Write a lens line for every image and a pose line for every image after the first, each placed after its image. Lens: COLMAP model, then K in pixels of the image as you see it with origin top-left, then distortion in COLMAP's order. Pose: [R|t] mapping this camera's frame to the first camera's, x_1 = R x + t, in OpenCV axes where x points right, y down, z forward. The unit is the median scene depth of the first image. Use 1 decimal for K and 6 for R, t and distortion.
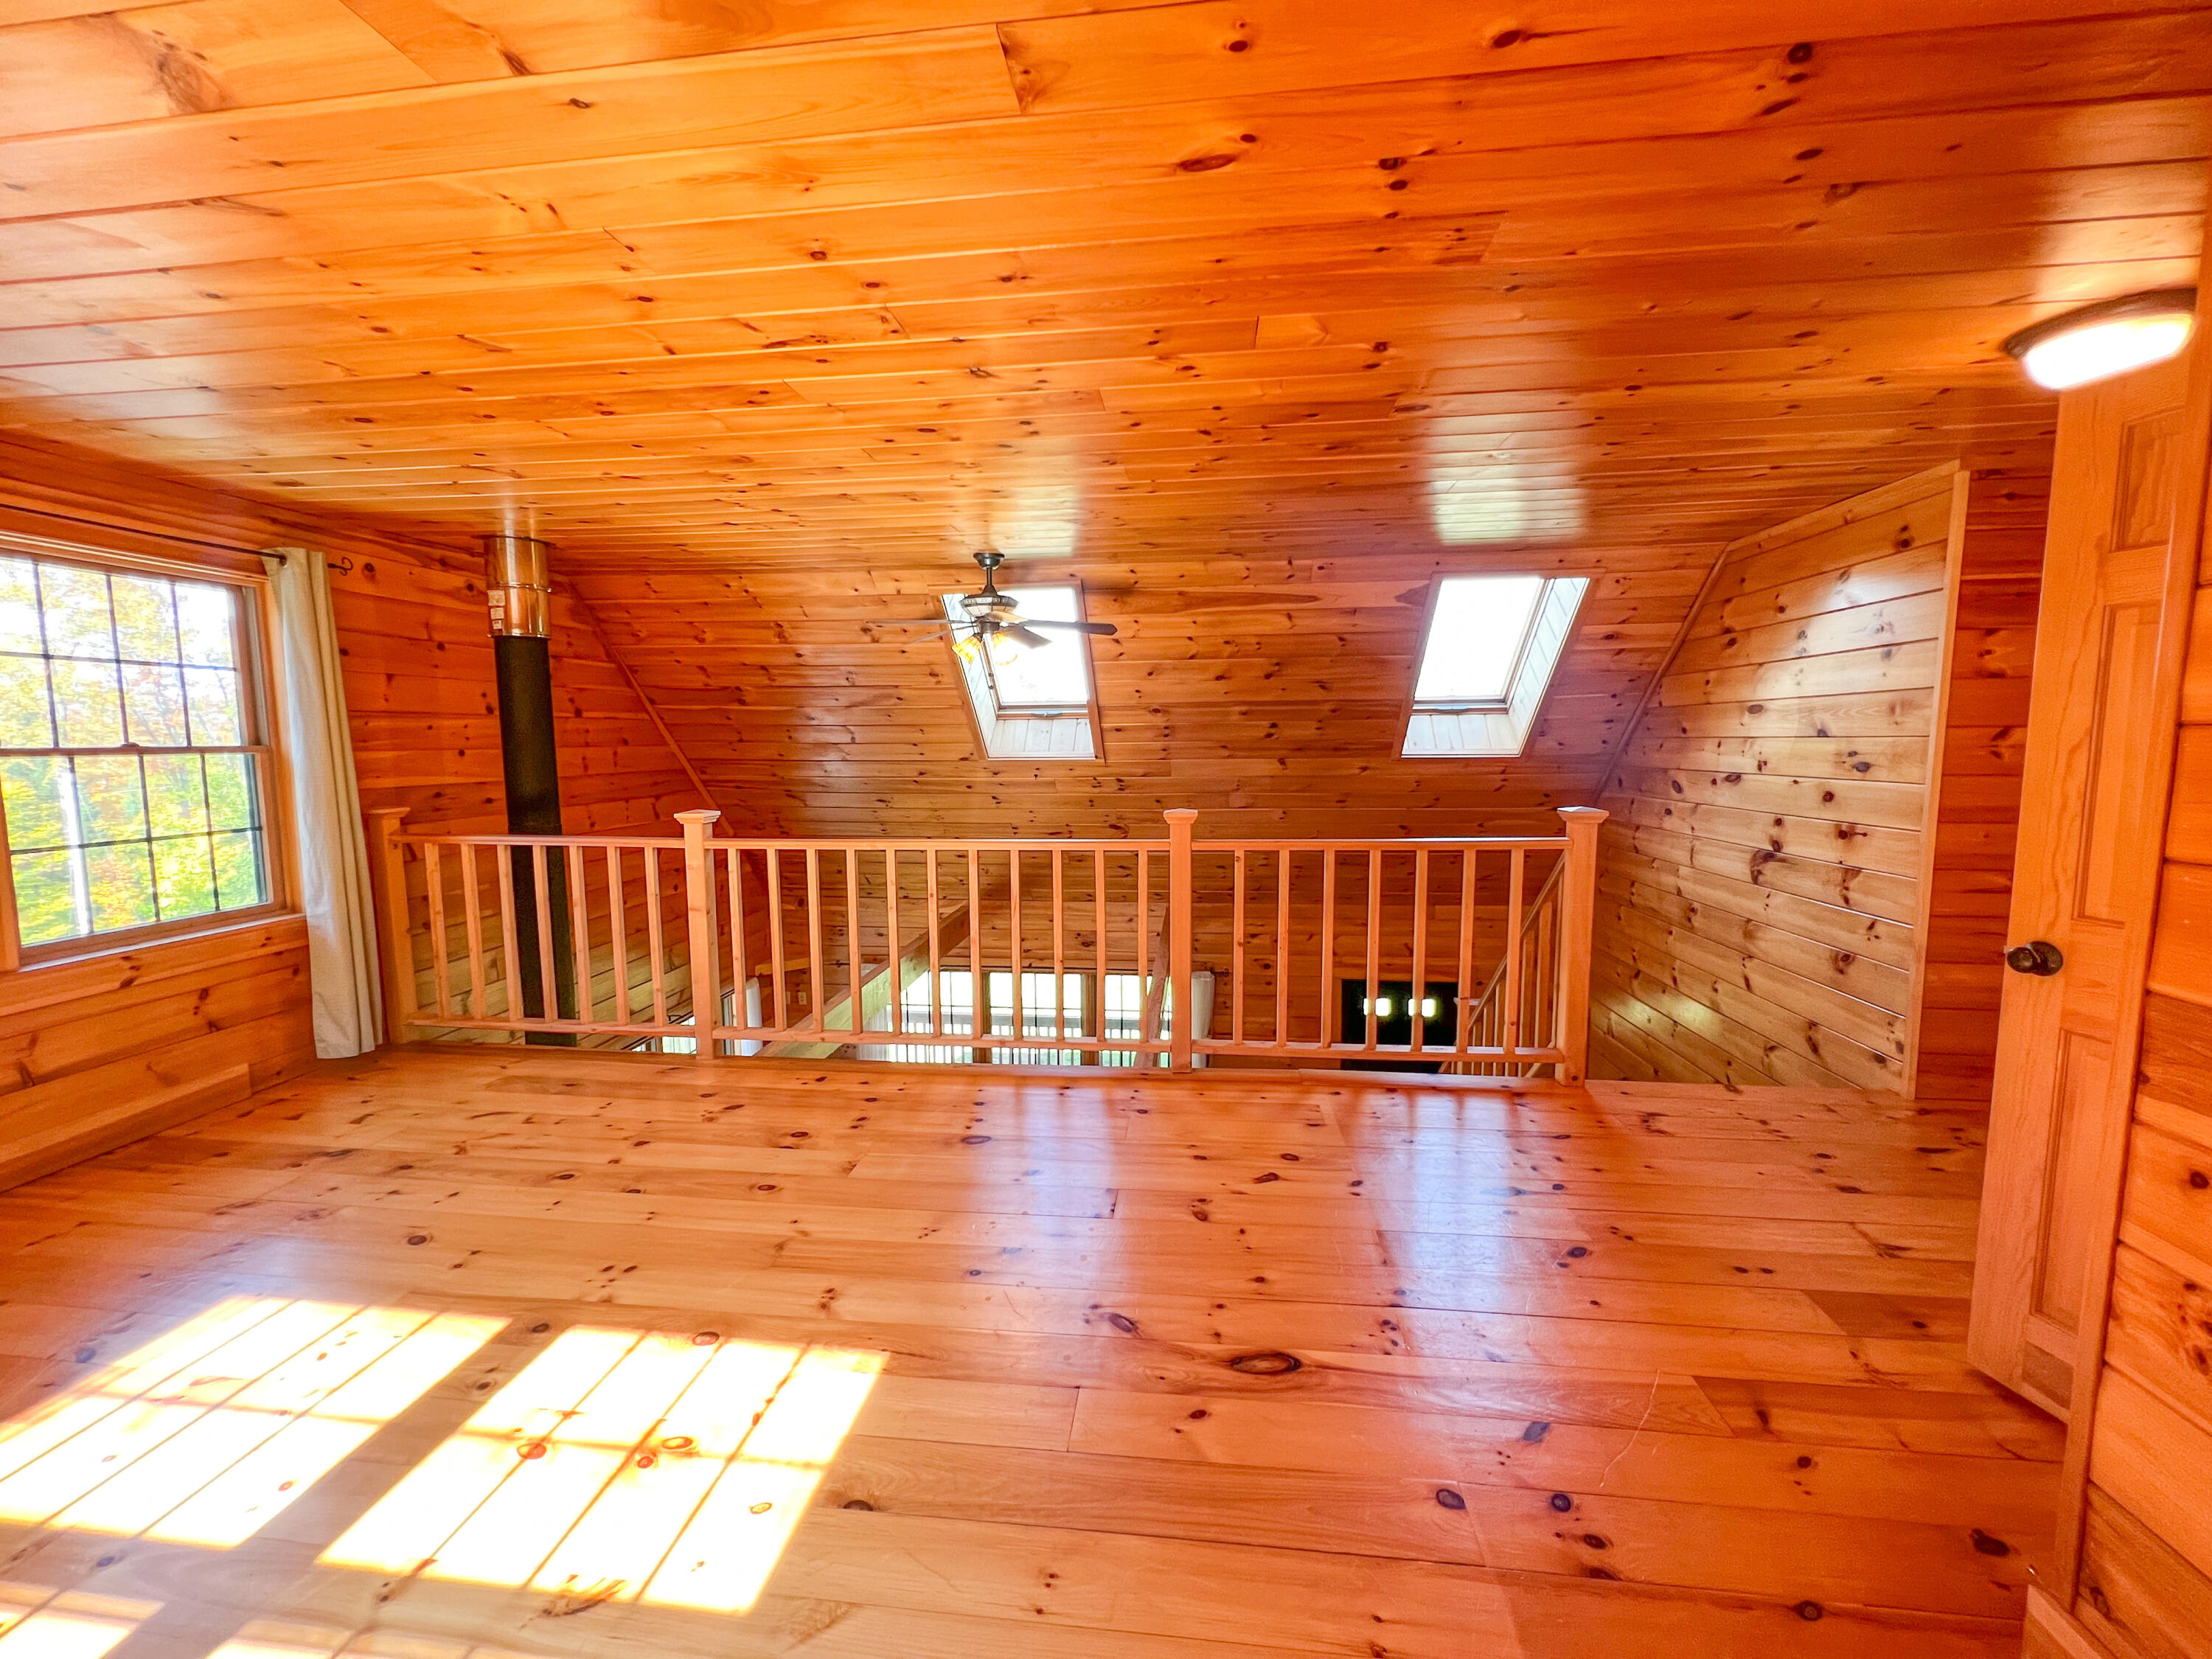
lens RADIAL K [[890.8, 0, 1098.0], [0, 890.8, 822.5], [0, 0, 1]] dist [-0.003605, -0.000064]
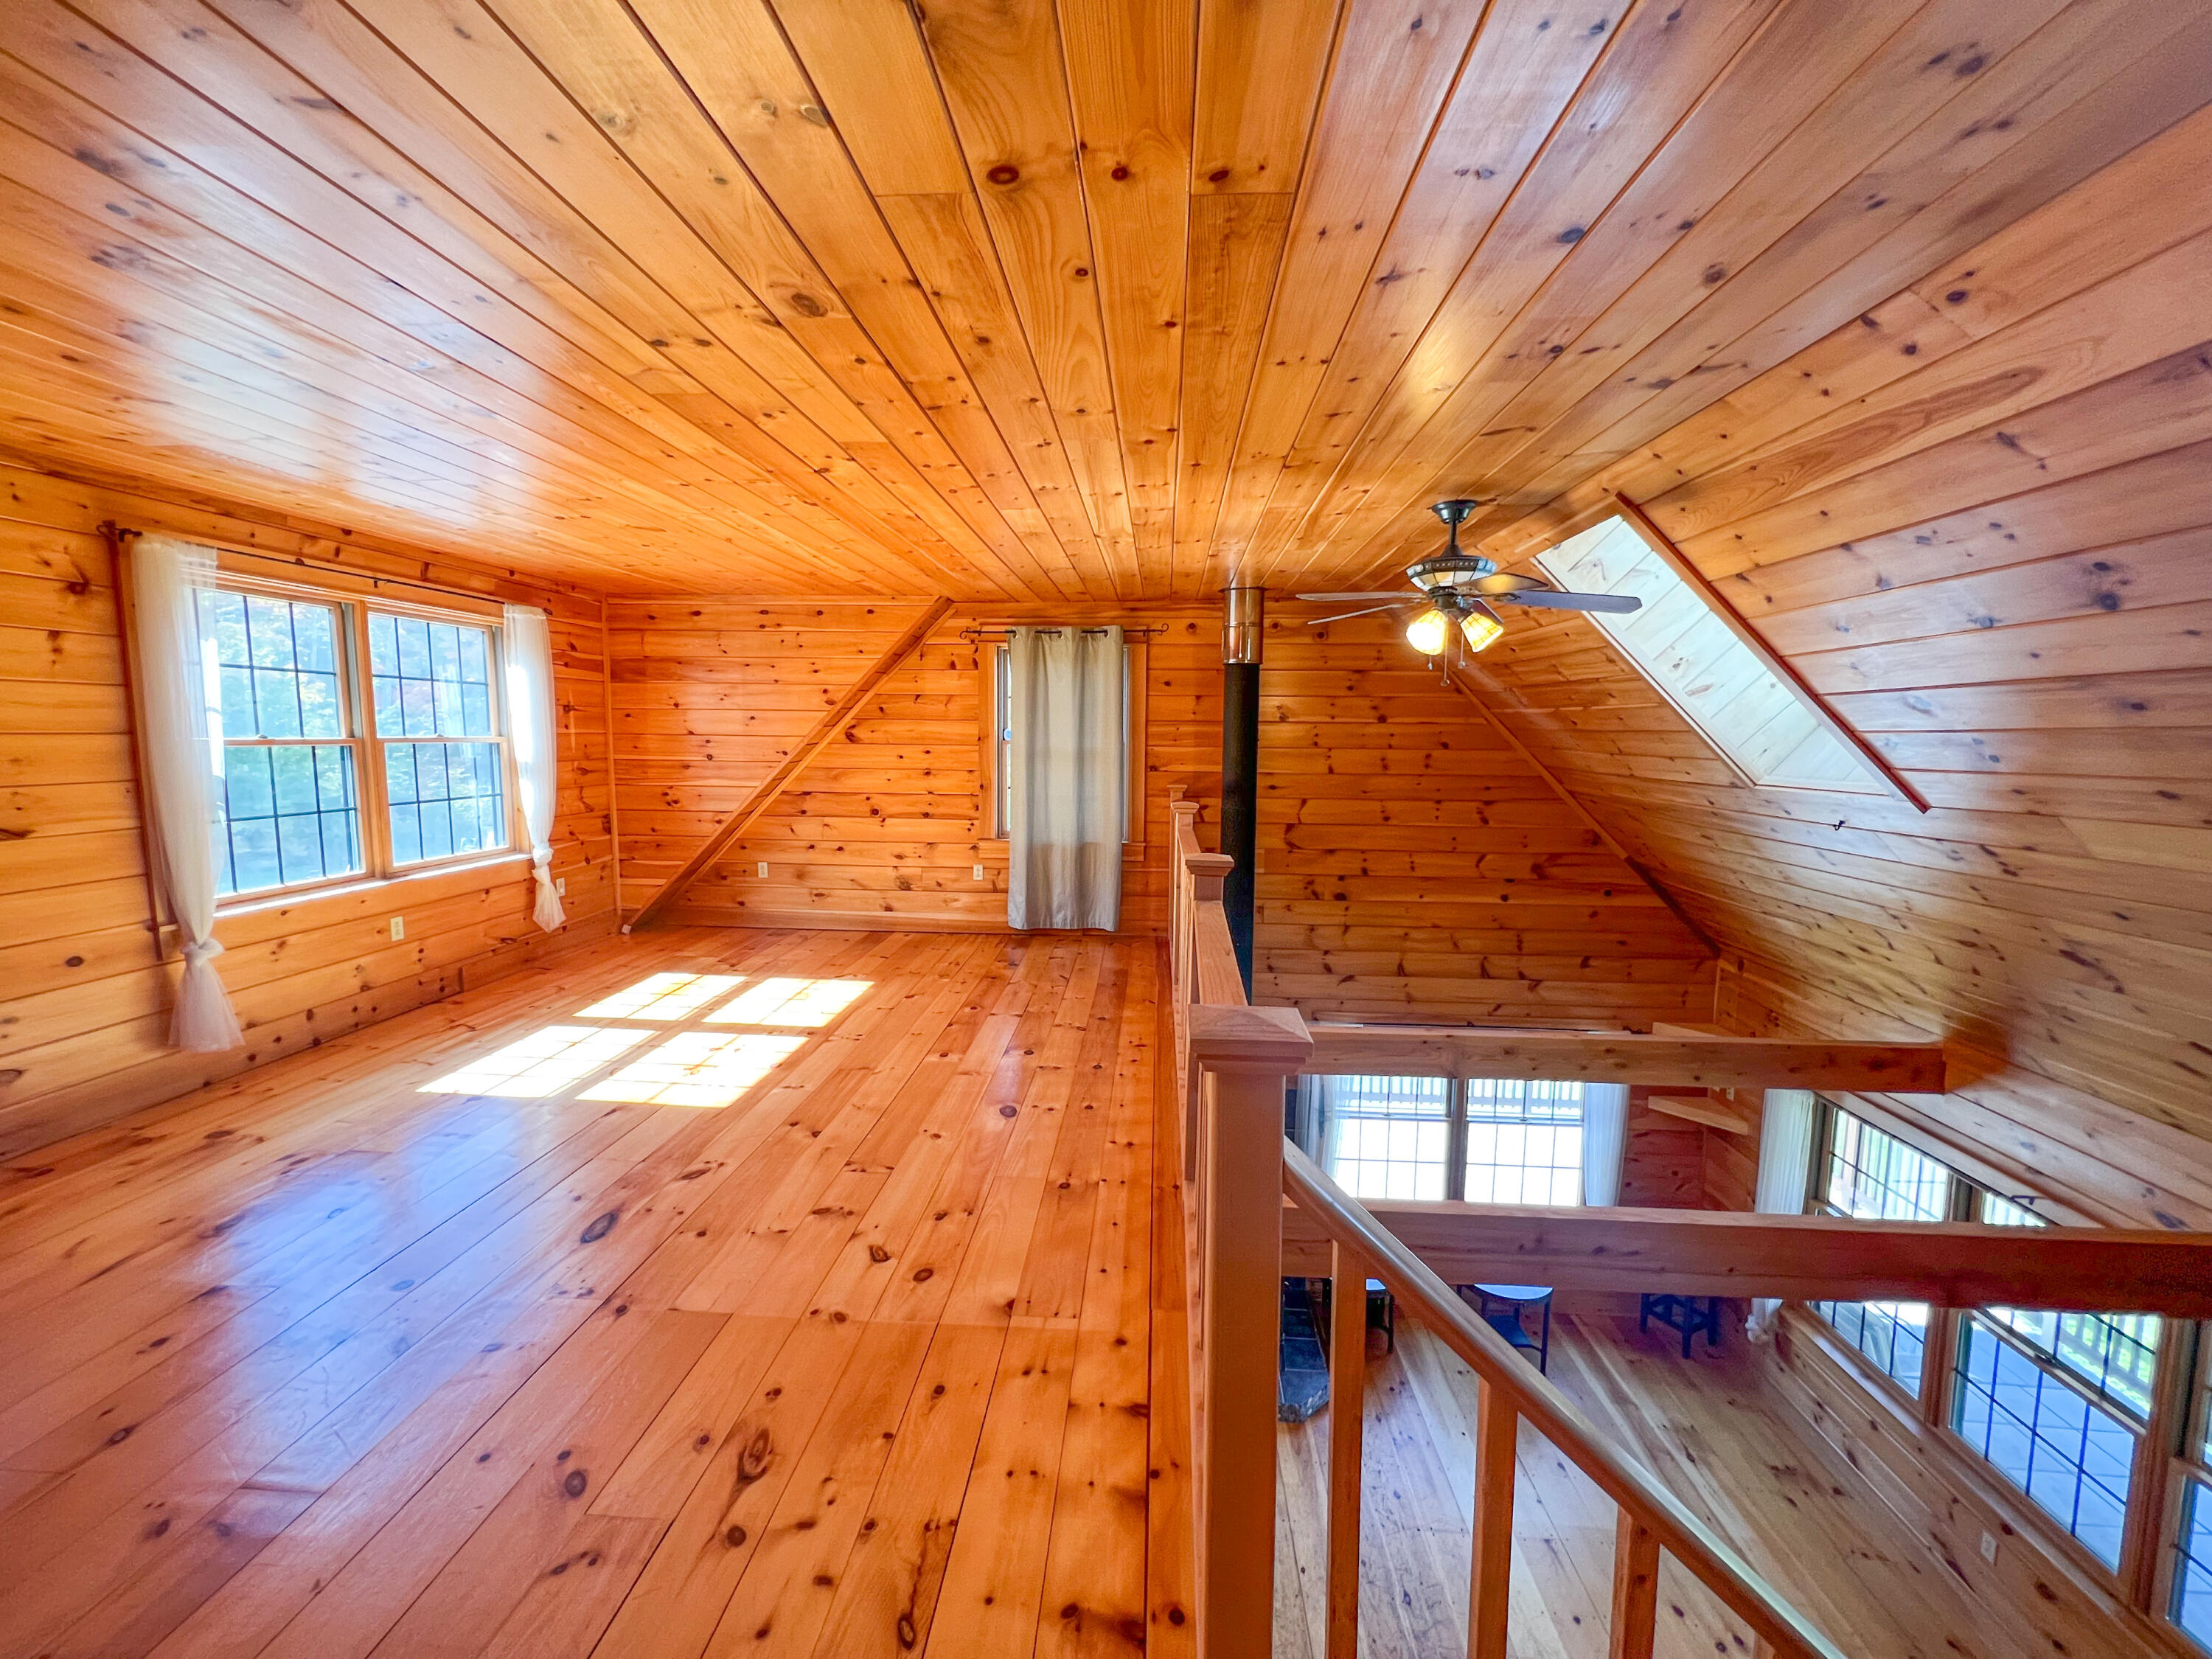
lens RADIAL K [[890.8, 0, 1098.0], [0, 890.8, 822.5], [0, 0, 1]] dist [-0.003605, -0.000064]
pose [[0.053145, 0.112188, -0.992265, 0.812561], [-0.107497, 0.988538, 0.106009, -0.111928], [0.992784, 0.101031, 0.064596, 0.877970]]
